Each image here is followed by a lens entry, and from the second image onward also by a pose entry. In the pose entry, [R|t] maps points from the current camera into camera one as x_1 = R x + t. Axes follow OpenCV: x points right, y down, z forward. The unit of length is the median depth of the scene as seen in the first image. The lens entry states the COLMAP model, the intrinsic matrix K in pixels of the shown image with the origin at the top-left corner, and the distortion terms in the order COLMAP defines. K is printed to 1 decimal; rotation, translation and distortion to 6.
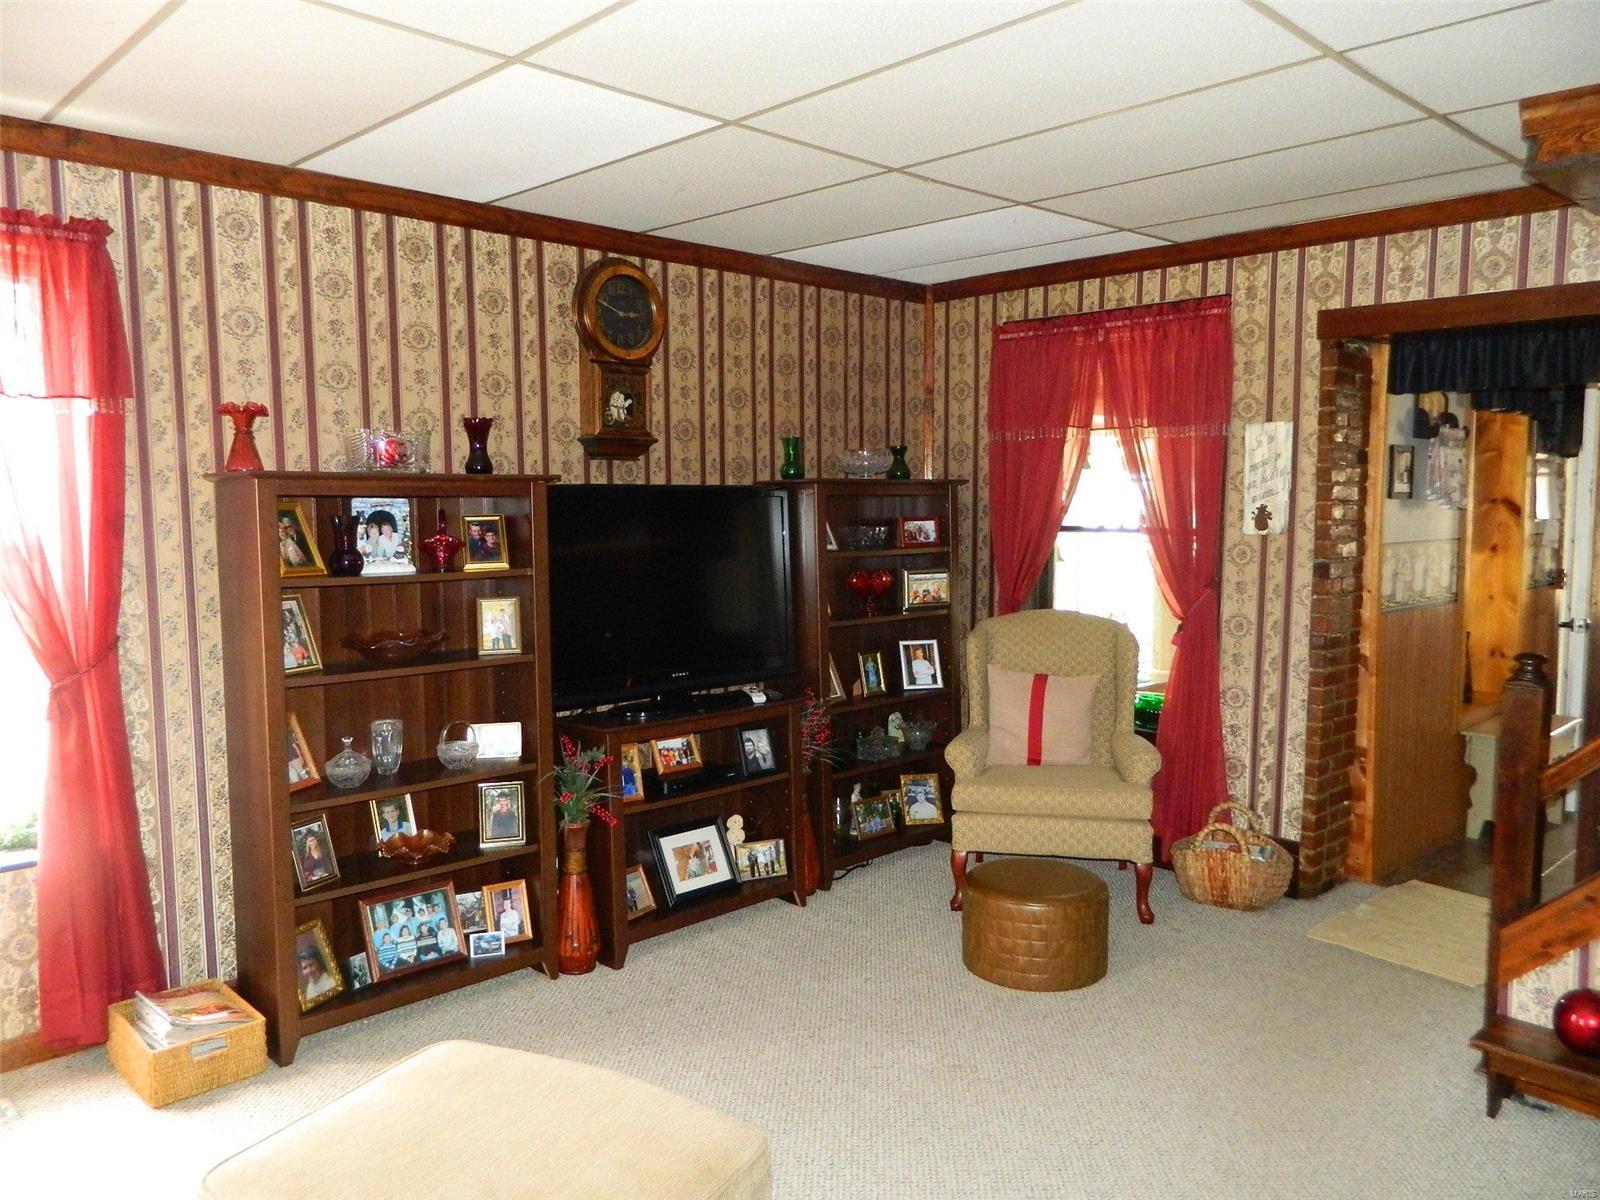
lens RADIAL K [[1197.7, 0, 799.5], [0, 1197.7, 598.4], [0, 0, 1]] dist [0.008087, -0.002408]
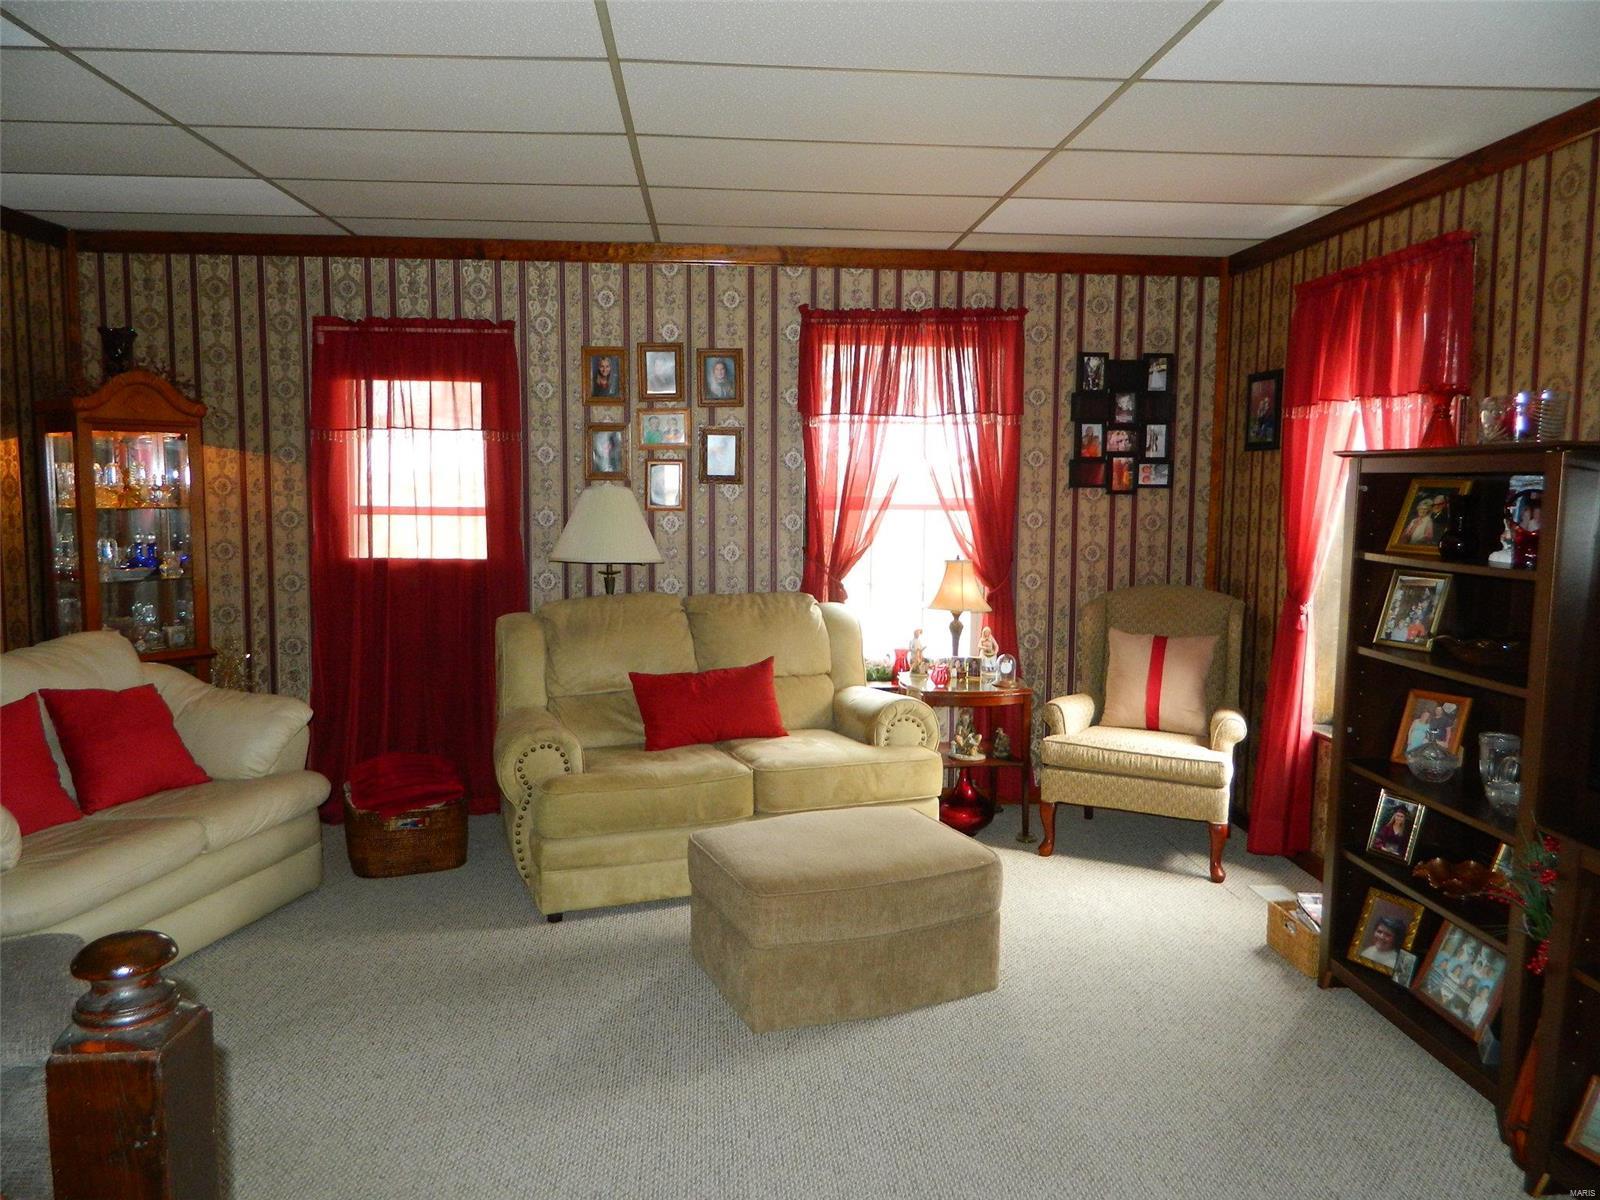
lens RADIAL K [[1197.7, 0, 794.8], [0, 1197.7, 601.5], [0, 0, 1]] dist [0.008087, -0.002408]
pose [[-0.642254, 0.074965, -0.762818, 0.665250], [-0.072804, 0.984740, 0.158072, -0.096417], [0.763027, 0.157059, -0.626995, 1.198148]]
